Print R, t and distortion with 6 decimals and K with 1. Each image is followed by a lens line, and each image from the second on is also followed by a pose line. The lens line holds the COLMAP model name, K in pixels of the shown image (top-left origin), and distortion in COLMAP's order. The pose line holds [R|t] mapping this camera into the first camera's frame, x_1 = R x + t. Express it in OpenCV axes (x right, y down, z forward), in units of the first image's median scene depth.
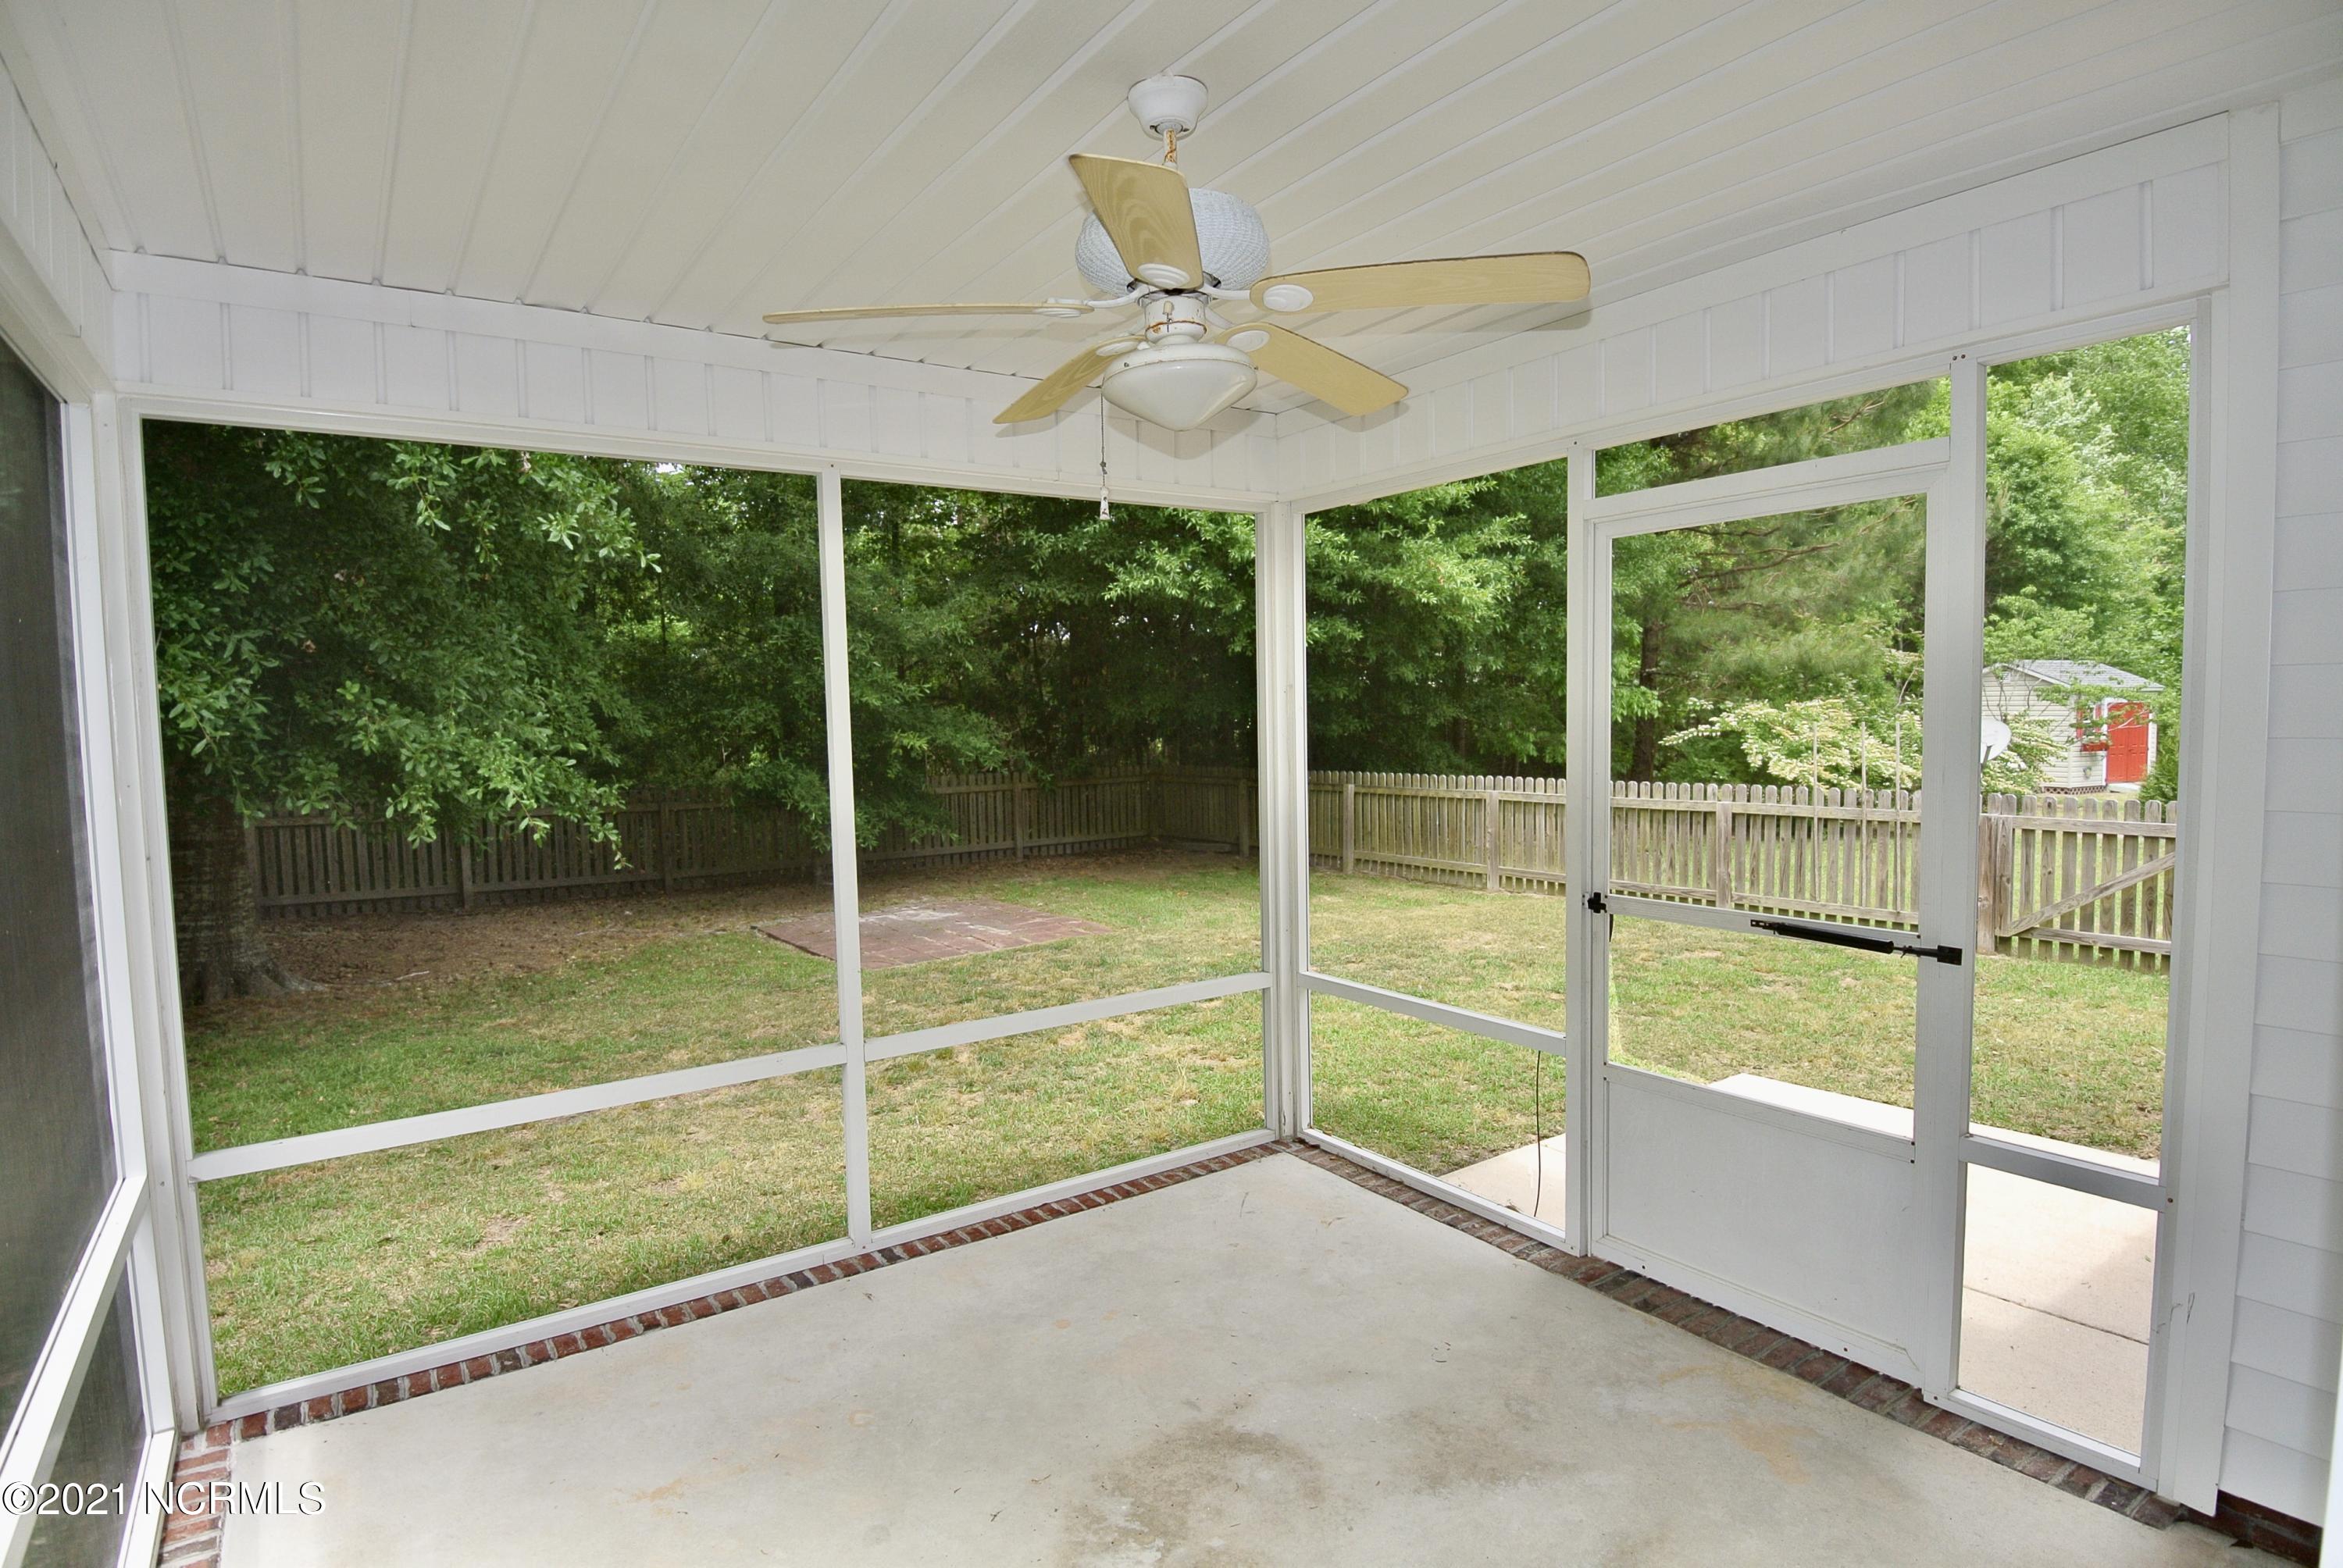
lens RADIAL K [[1242.7, 0, 1171.5], [0, 1242.7, 784.0], [0, 0, 1]] dist [0.000871, -0.030640]
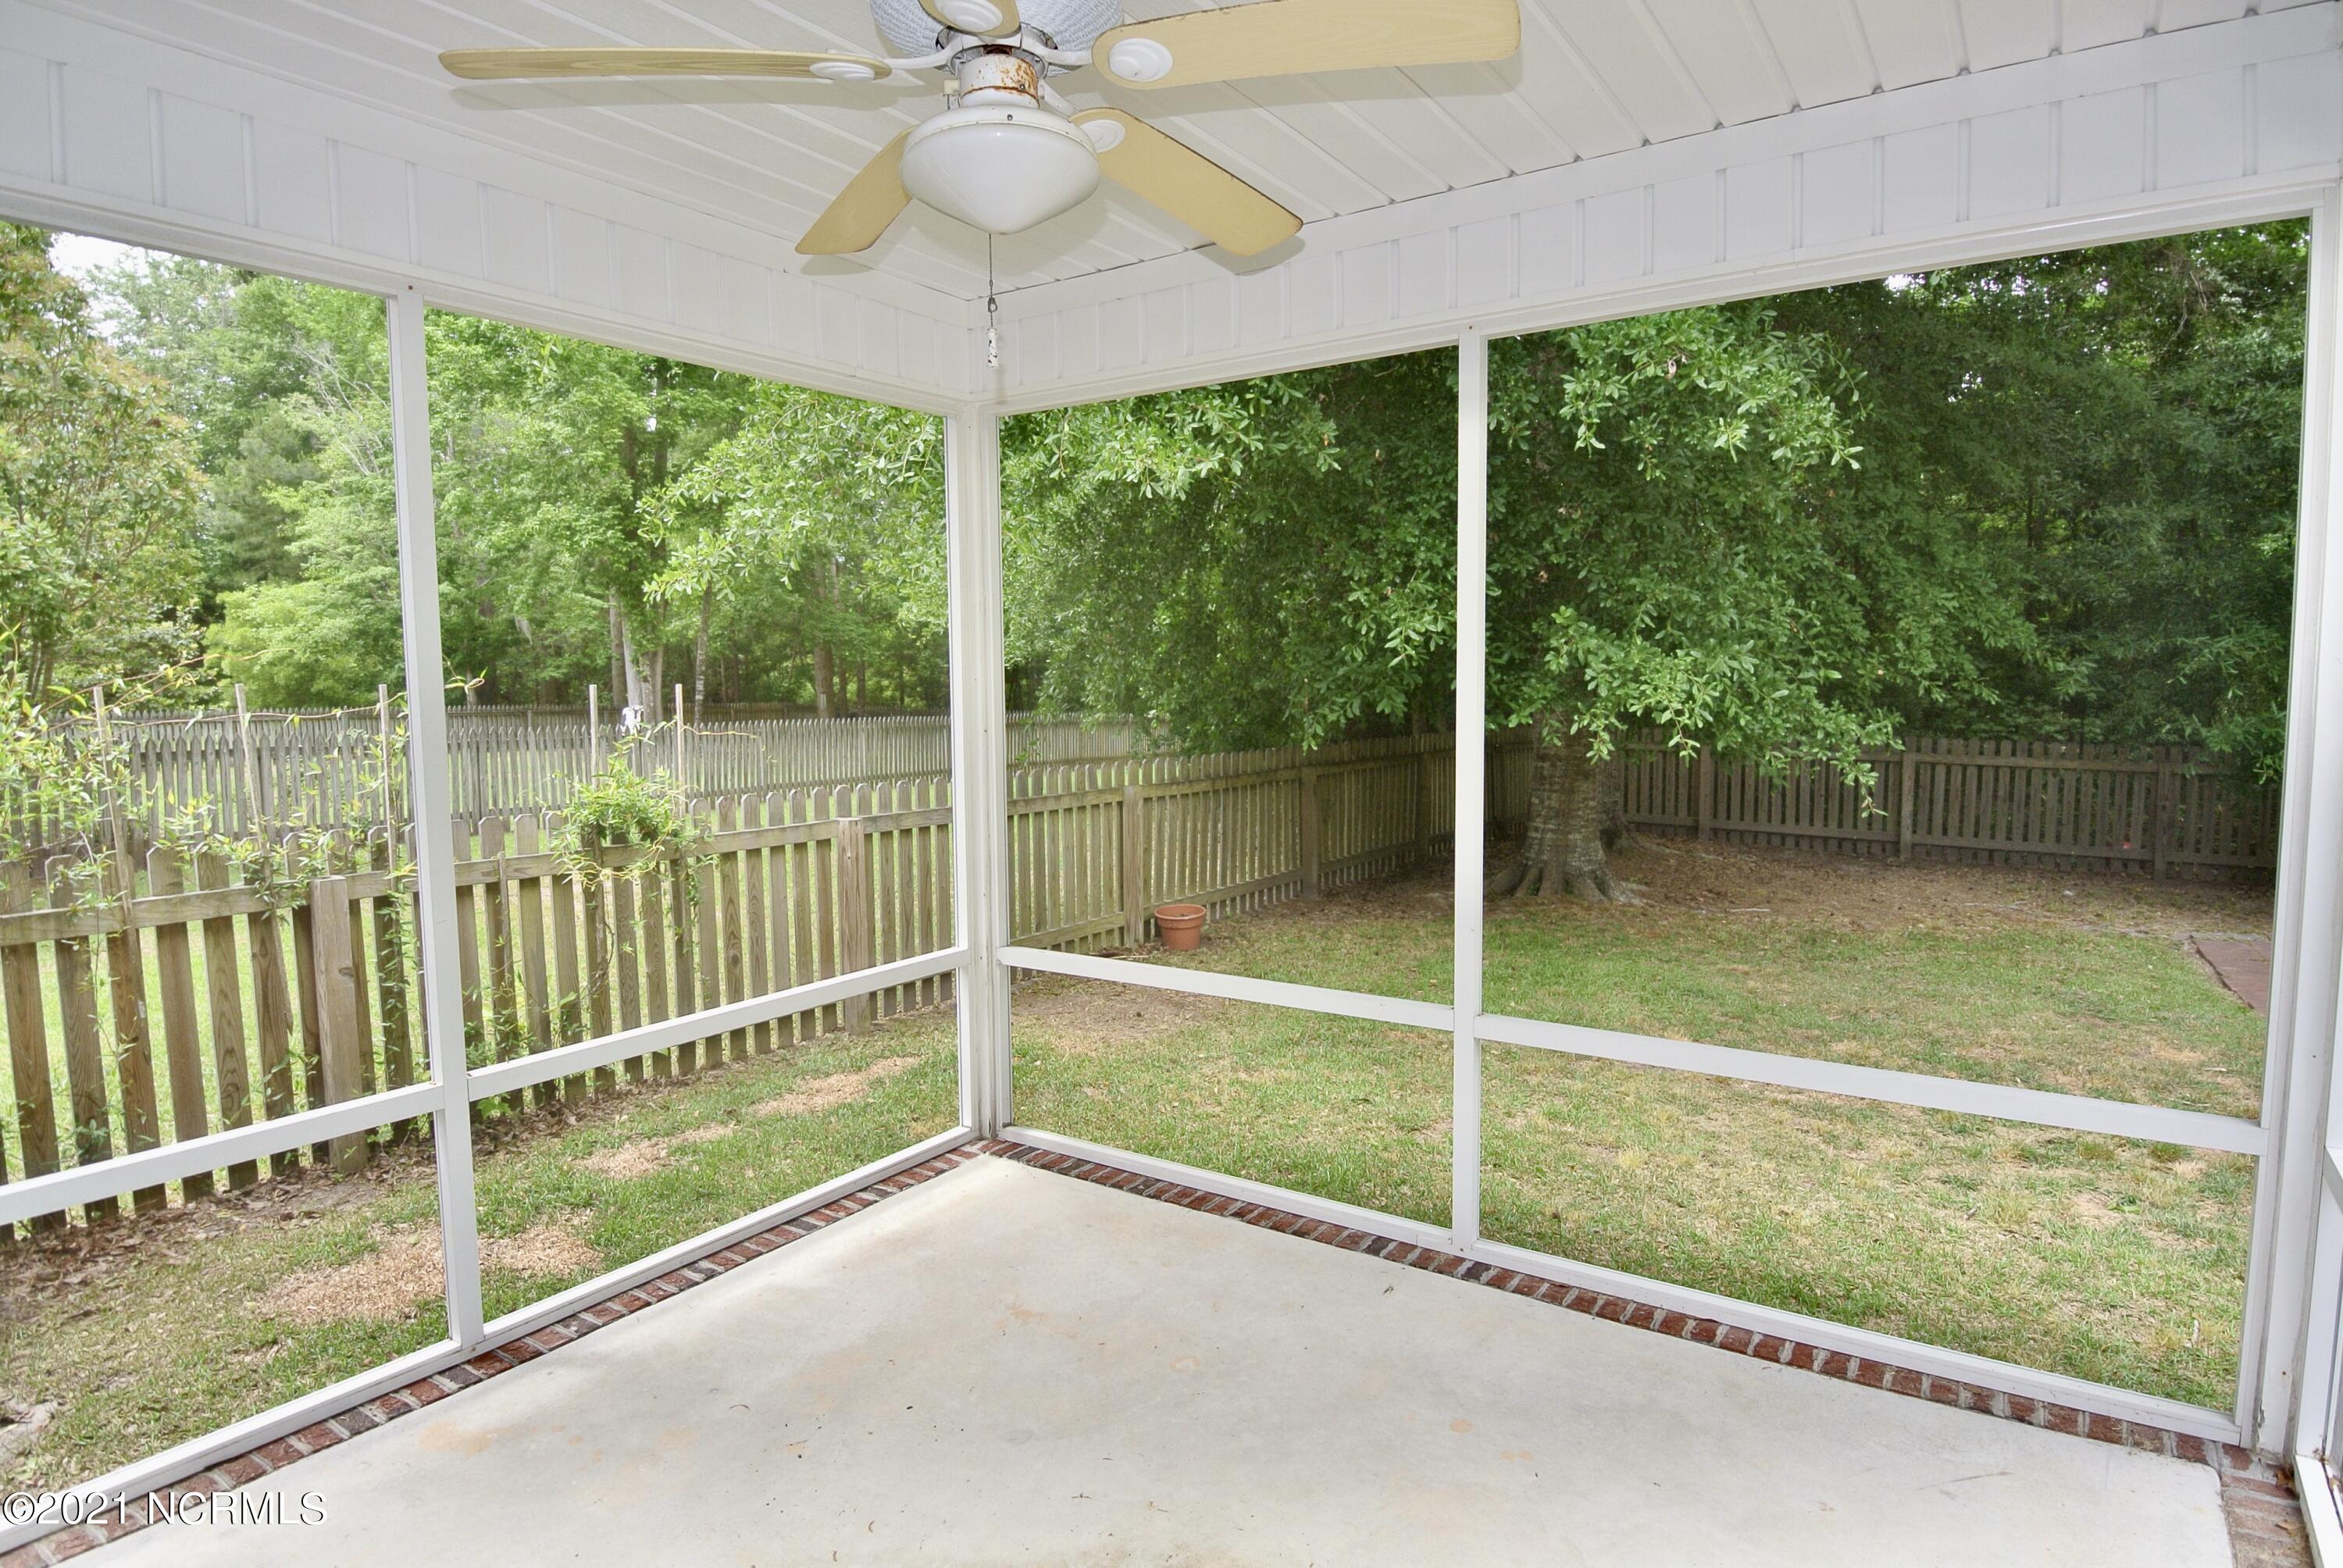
lens RADIAL K [[1324.2, 0, 1161.9], [0, 1324.2, 788.1], [0, 0, 1]] dist [-0.000763, -0.028594]
pose [[0.346441, 0.095286, -0.933220, 0.363426], [-0.054153, 0.995200, 0.081512, -0.004980], [0.936508, 0.022298, 0.349938, 0.347690]]
